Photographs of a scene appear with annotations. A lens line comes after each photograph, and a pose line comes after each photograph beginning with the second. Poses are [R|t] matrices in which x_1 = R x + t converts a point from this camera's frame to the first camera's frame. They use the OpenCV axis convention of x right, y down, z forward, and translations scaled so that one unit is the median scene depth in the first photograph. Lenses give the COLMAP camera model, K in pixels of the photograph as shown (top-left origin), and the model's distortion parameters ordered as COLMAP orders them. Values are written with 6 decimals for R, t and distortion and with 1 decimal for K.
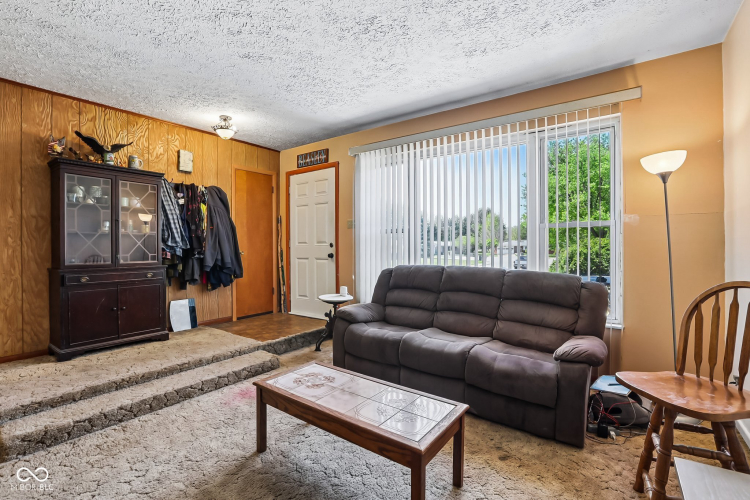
lens RADIAL K [[346.0, 0, 375.8], [0, 346.0, 252.2], [0, 0, 1]] dist [-0.042991, 0.014573]
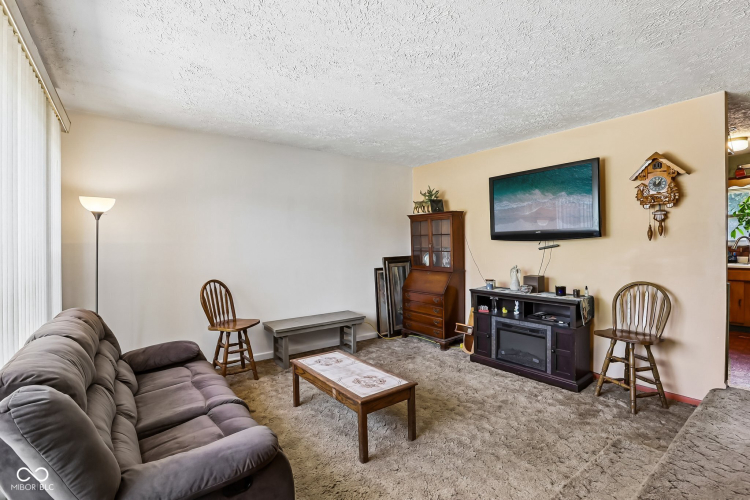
lens RADIAL K [[346.0, 0, 379.0], [0, 346.0, 245.4], [0, 0, 1]] dist [-0.042991, 0.014573]
pose [[-0.957523, 0.008260, 0.288239, -0.347830], [0.012204, 0.999855, 0.011891, -0.077754], [-0.288098, 0.014904, -0.957485, 1.317871]]
